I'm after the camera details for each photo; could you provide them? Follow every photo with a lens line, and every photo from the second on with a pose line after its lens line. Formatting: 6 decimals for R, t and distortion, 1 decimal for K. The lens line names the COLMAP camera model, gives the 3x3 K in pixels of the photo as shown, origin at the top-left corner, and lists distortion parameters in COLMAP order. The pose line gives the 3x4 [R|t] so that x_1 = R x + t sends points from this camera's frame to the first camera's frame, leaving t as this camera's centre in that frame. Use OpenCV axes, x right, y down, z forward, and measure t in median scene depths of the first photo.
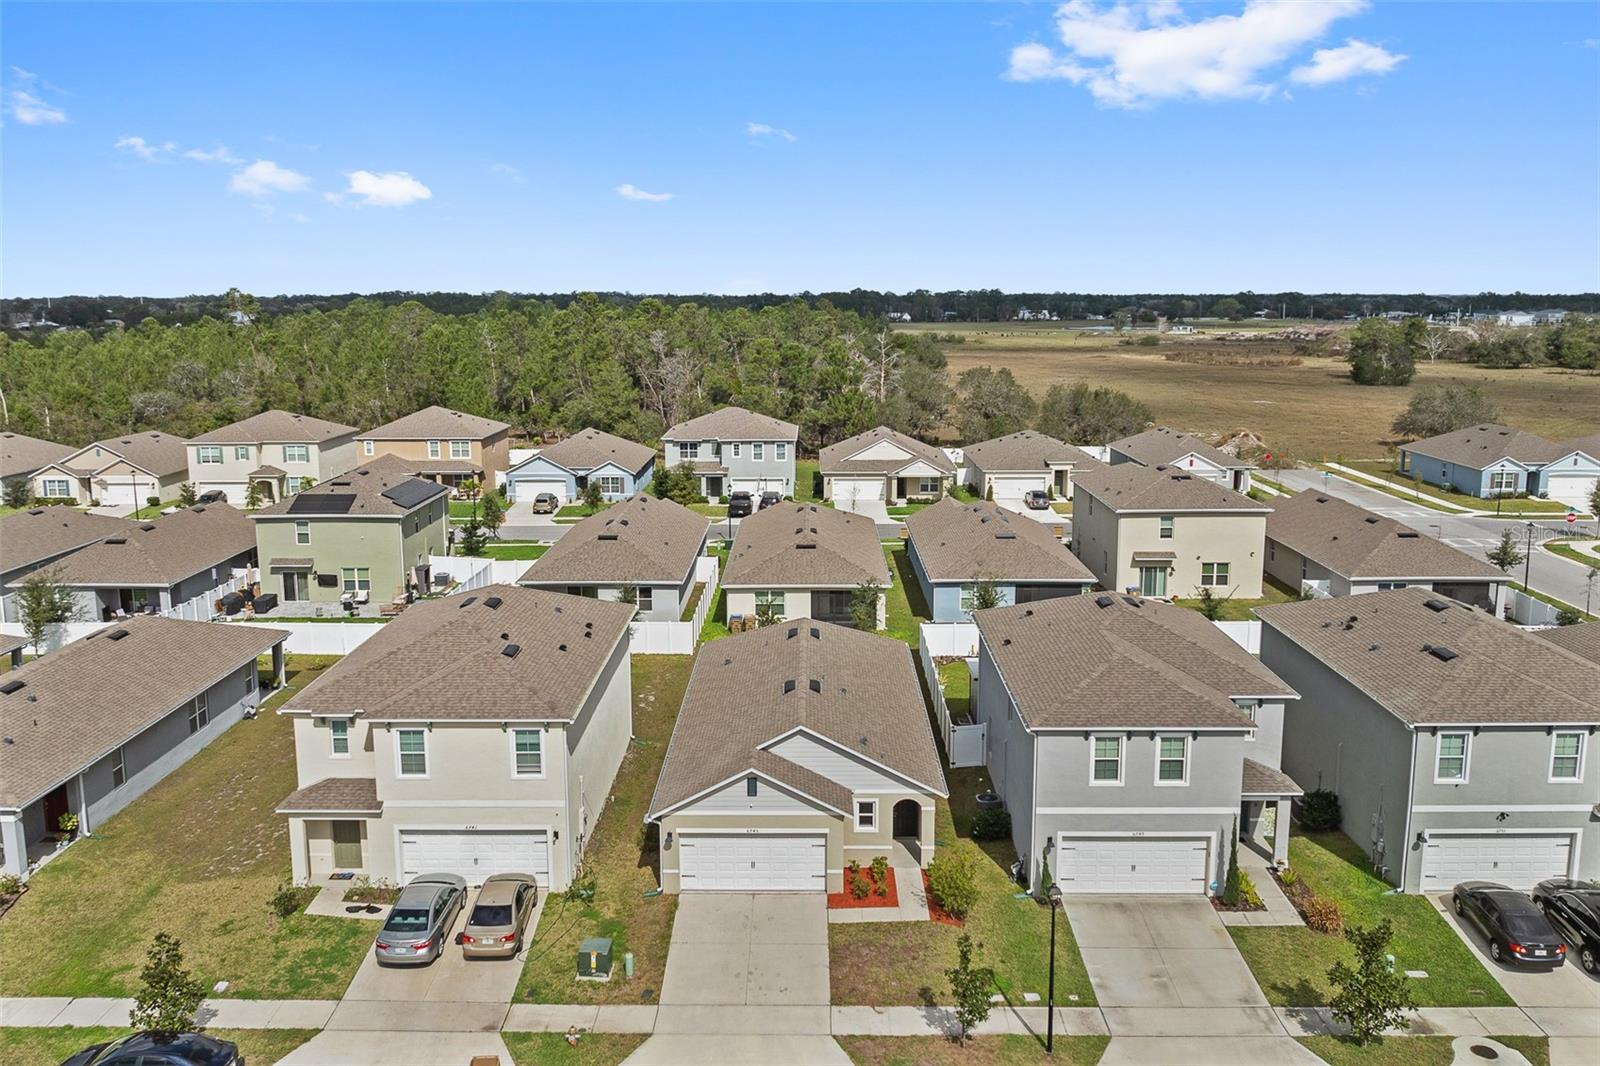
lens RADIAL K [[1346.2, 0, 793.5], [0, 1346.2, 532.0], [0, 0, 1]] dist [0.000163, -0.002522]
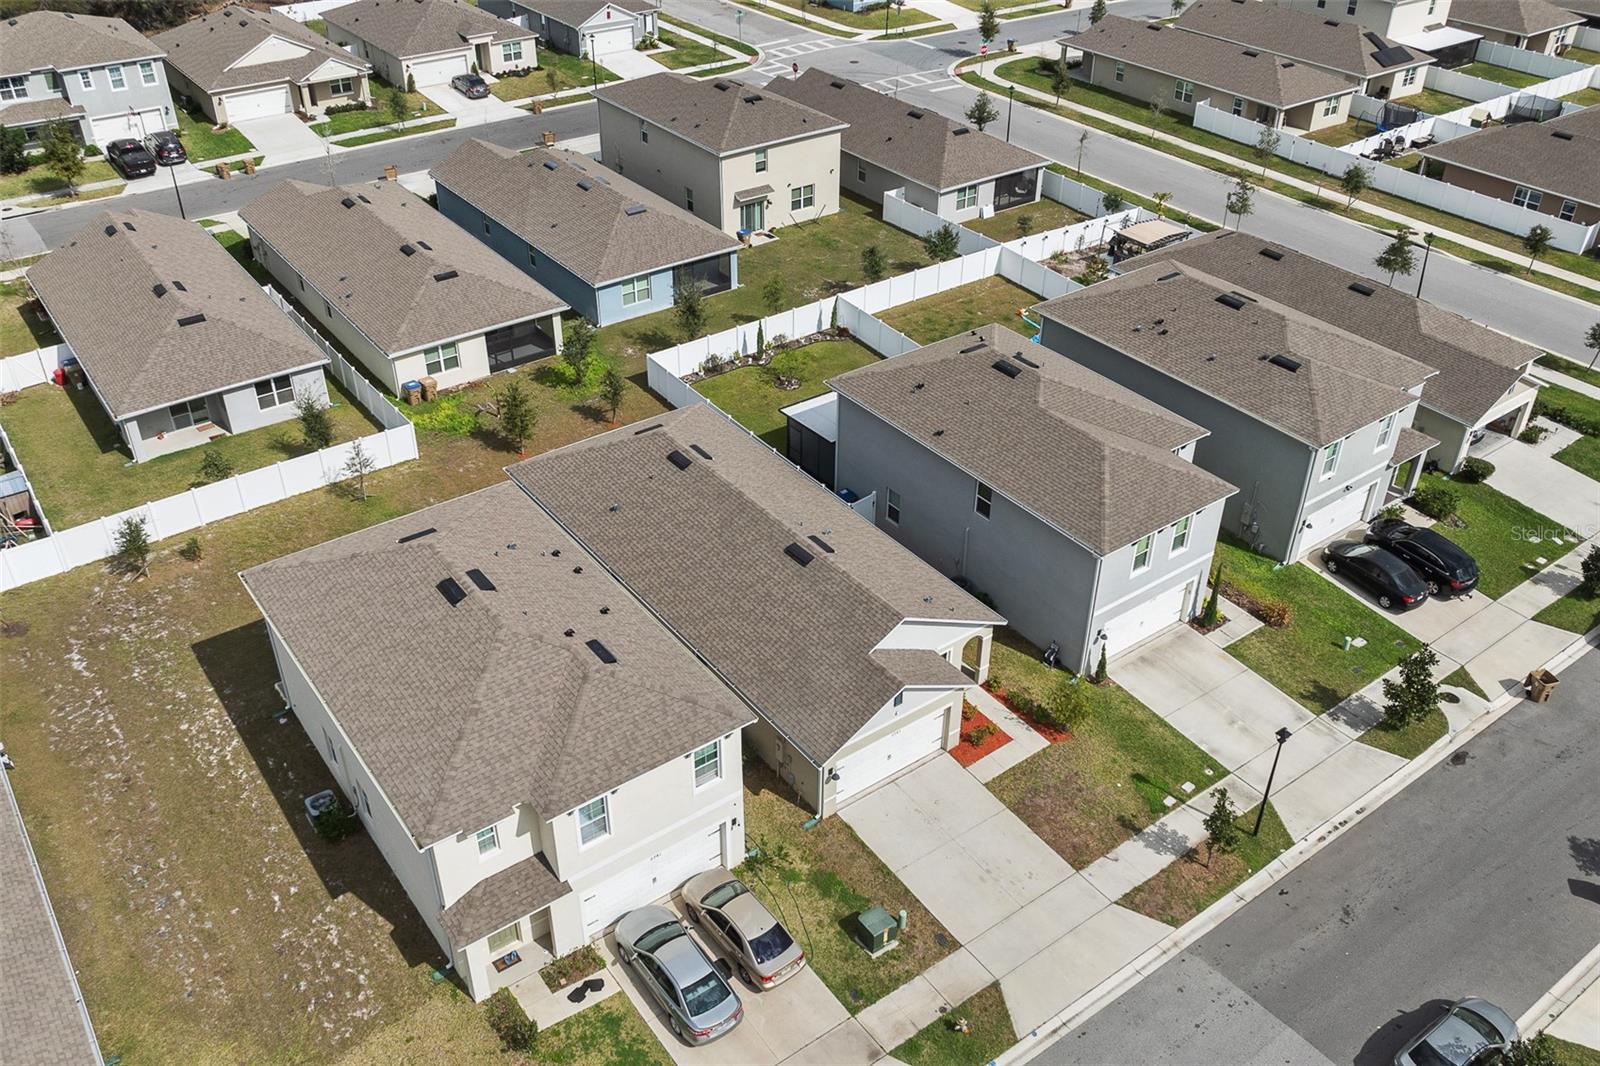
lens RADIAL K [[1346.2, 0, 799.2], [0, 1346.2, 536.6], [0, 0, 1]] dist [0.000163, -0.002522]
pose [[0.796590, -0.334252, 0.503706, -0.549120], [0.097379, 0.893302, 0.438781, -0.360044], [-0.596625, -0.300478, 0.744145, 0.340054]]
